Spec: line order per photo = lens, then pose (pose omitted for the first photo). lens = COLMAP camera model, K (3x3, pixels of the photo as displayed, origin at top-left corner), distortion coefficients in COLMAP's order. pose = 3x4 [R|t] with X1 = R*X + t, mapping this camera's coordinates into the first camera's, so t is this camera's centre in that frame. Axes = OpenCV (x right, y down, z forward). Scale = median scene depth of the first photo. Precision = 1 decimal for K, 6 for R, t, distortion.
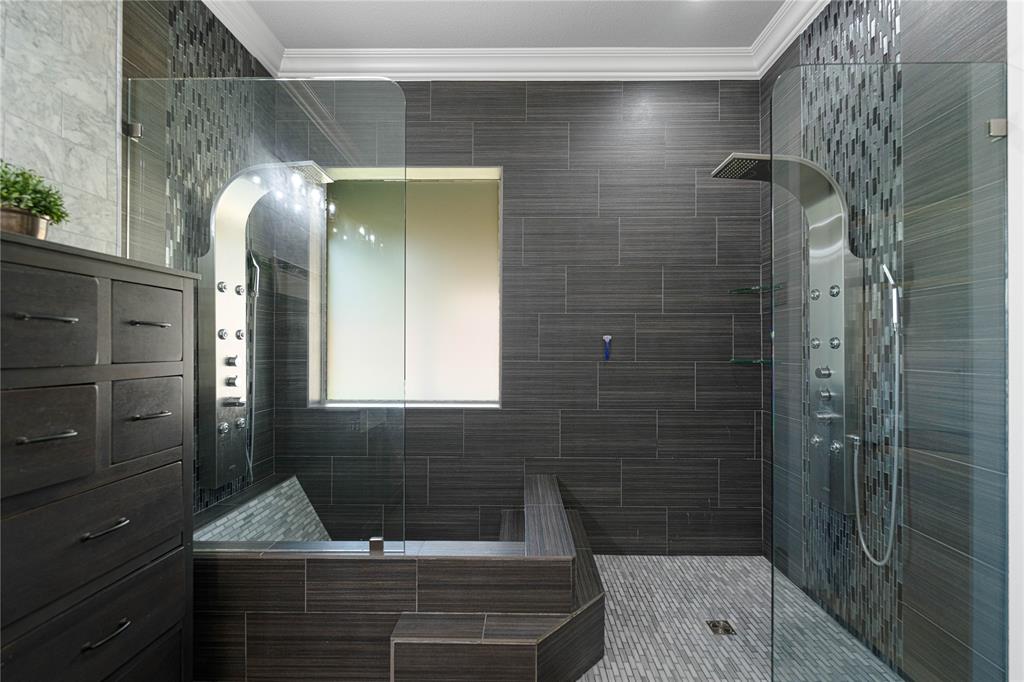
lens RADIAL K [[422.7, 0, 515.3], [0, 422.7, 344.1], [0, 0, 1]] dist [-0.000769, 0.000111]
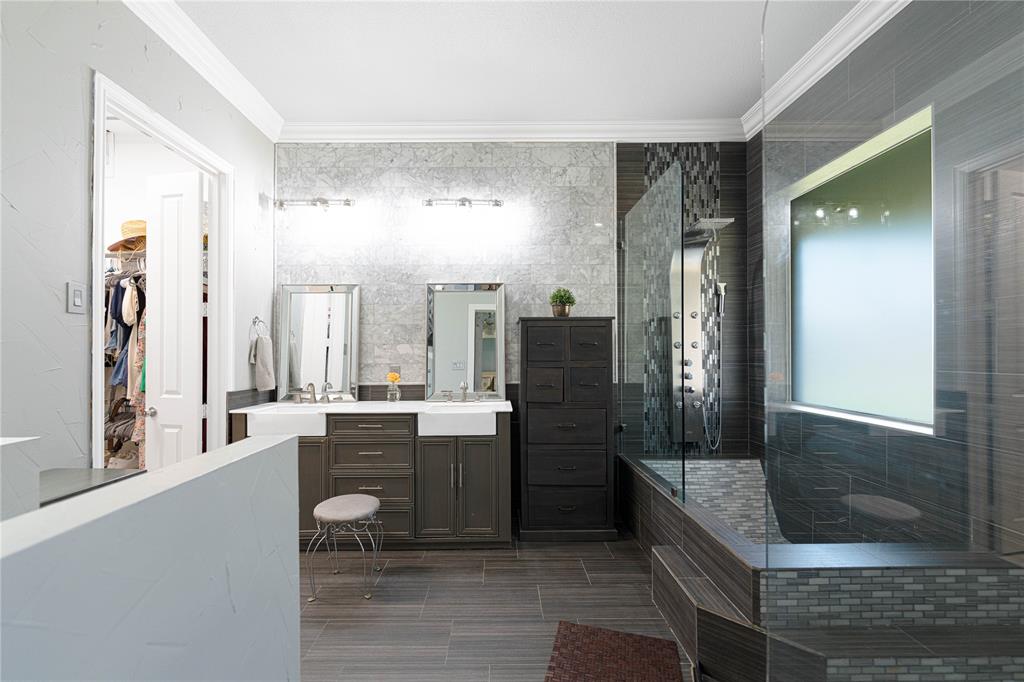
lens RADIAL K [[422.7, 0, 510.3], [0, 422.7, 350.5], [0, 0, 1]] dist [-0.000769, 0.000111]
pose [[0.036097, -0.012597, -0.999269, 0.838076], [0.011804, 0.999856, -0.012178, 0.007309], [0.999279, -0.011356, 0.036240, 0.310785]]
